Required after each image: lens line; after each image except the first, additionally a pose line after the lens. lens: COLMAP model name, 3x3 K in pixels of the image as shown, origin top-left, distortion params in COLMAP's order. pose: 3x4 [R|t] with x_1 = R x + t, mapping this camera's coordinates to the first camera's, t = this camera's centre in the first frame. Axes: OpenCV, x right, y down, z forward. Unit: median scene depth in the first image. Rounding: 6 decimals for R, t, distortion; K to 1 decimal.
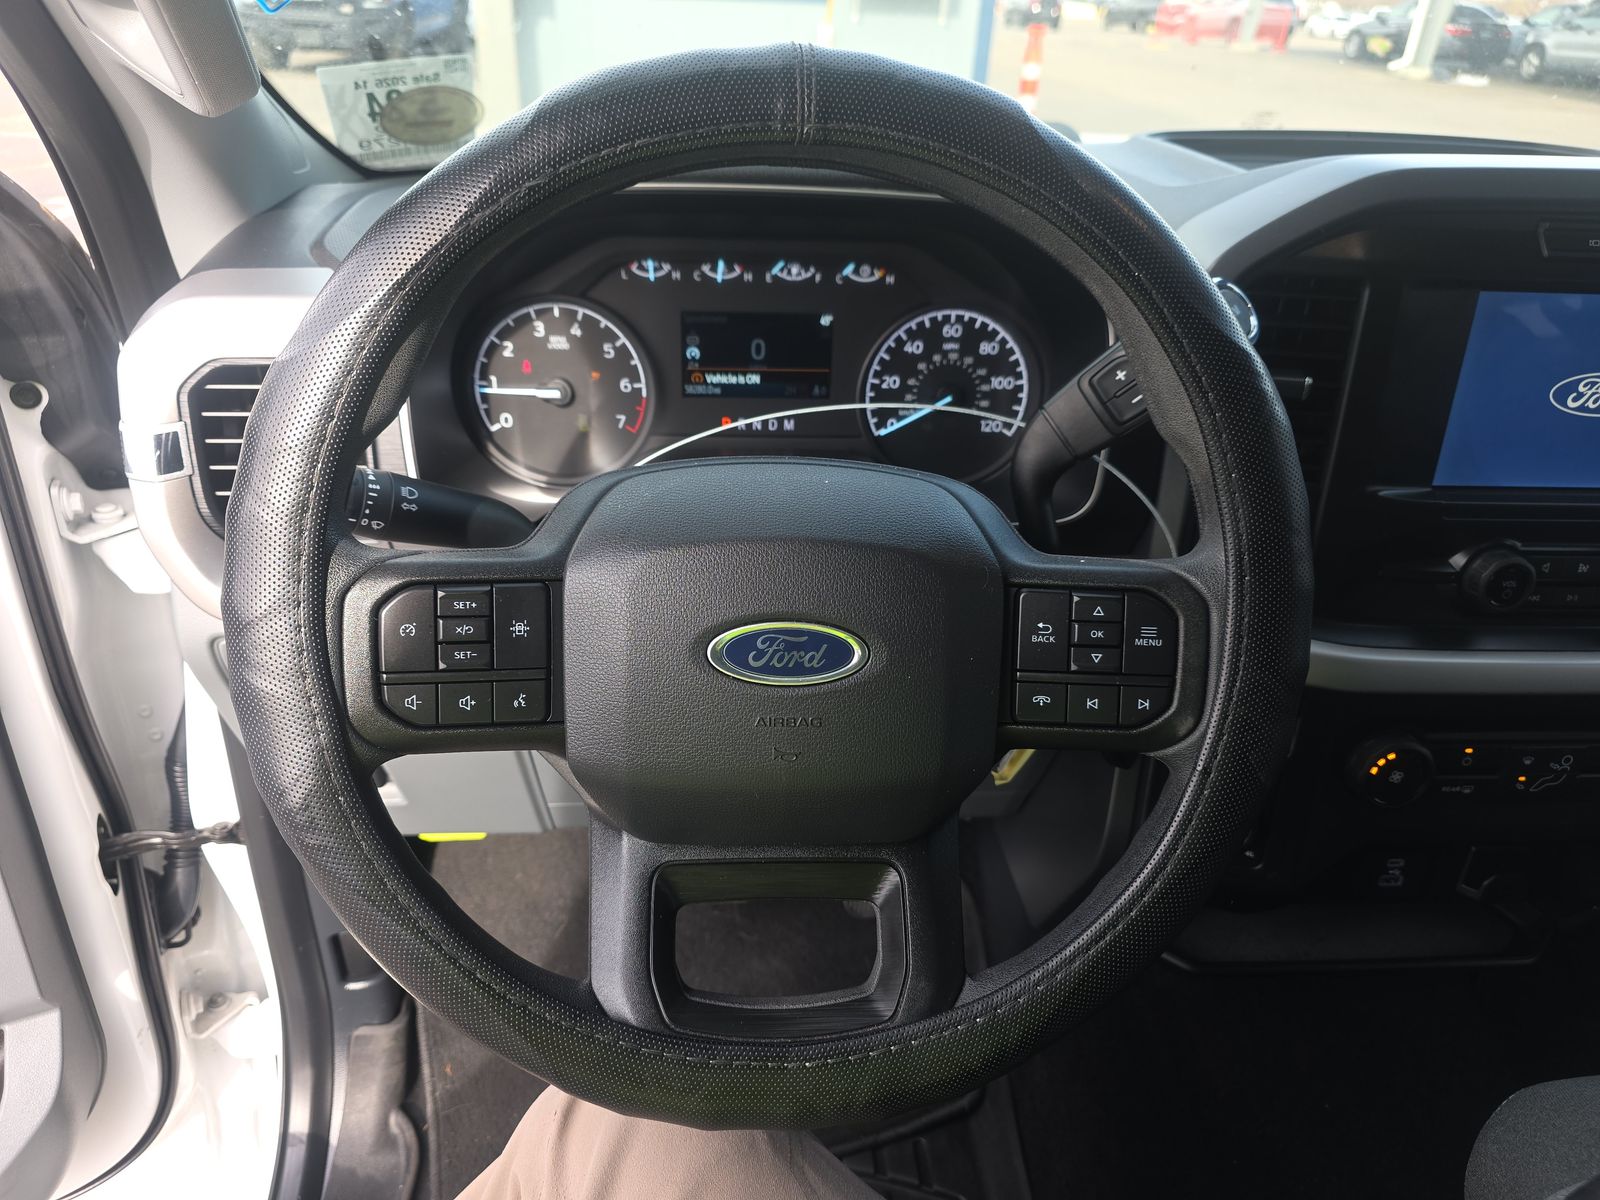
lens RADIAL K [[1060.9, 0, 802.1], [0, 1060.9, 610.9], [0, 0, 1]] dist [0.023897, -0.013655]
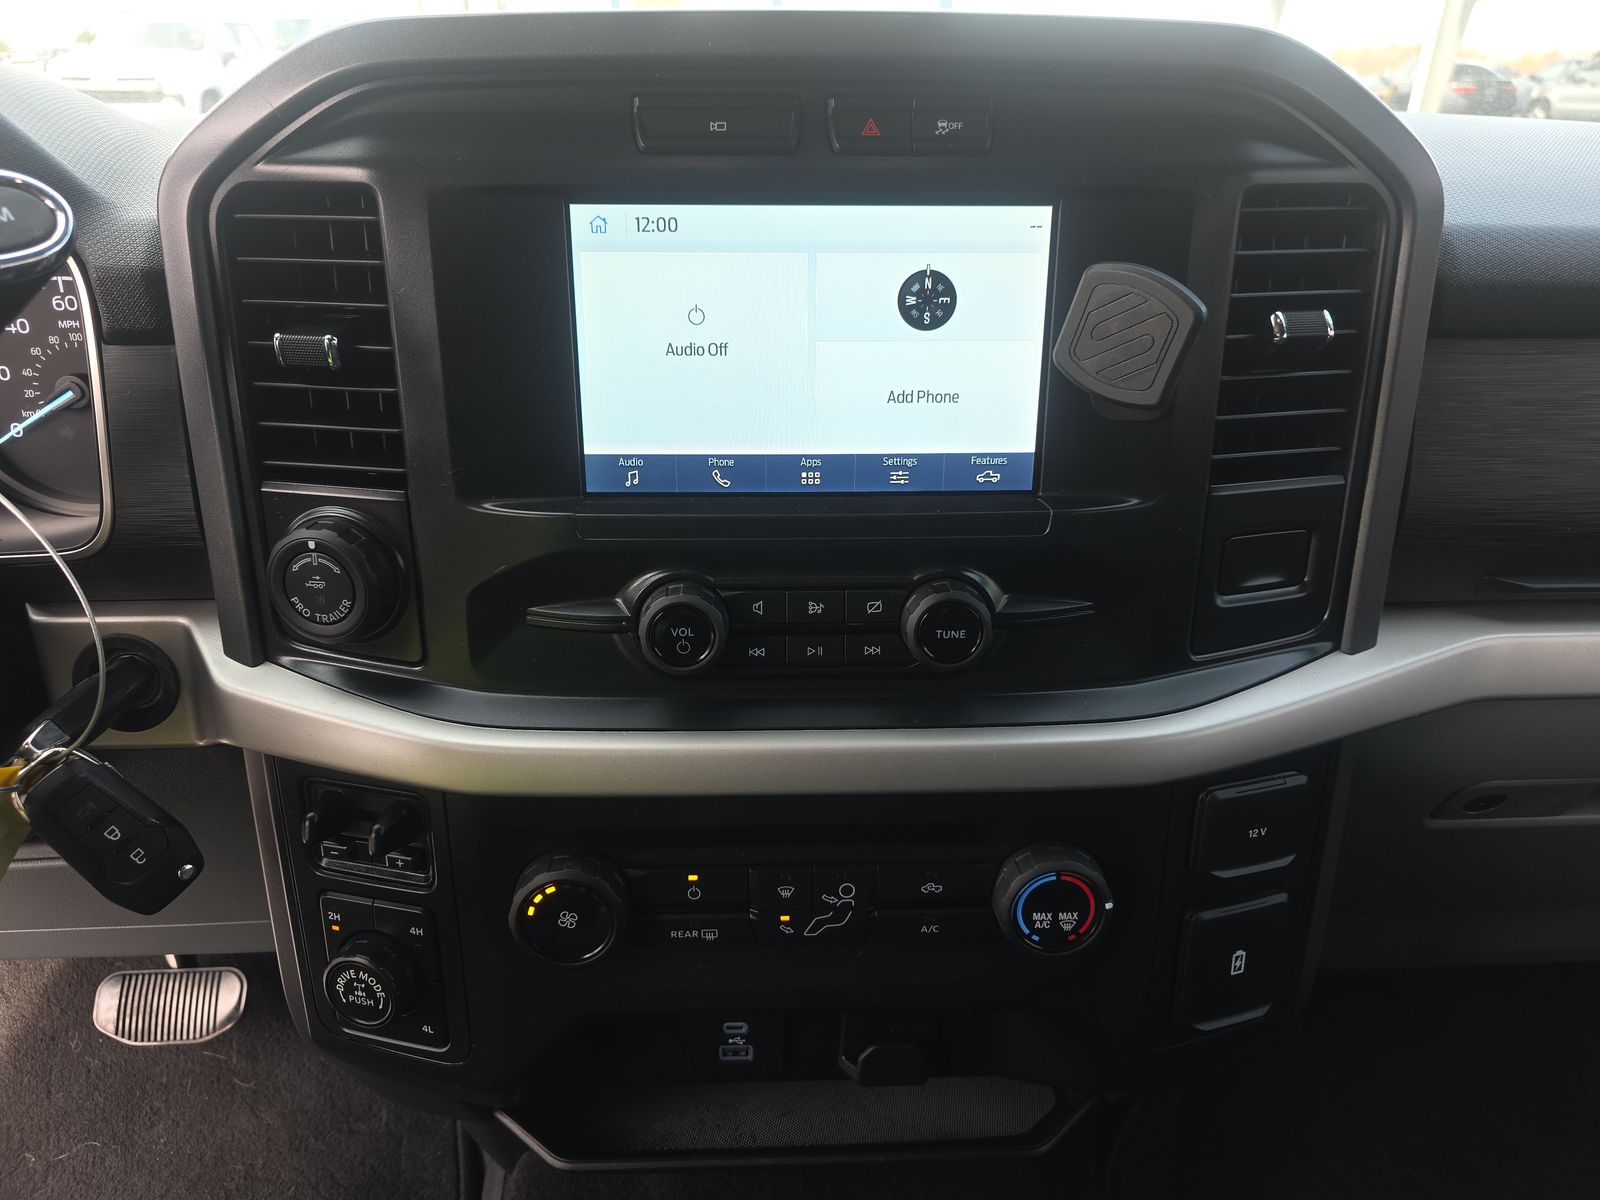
lens RADIAL K [[1060.9, 0, 786.5], [0, 1060.9, 593.8], [0, 0, 1]] dist [0.023897, -0.013655]
pose [[0.998941, -0.015681, -0.043251, 0.687628], [0.012338, 0.996993, -0.076498, 0.002279], [0.044320, 0.075884, 0.996131, 0.300087]]
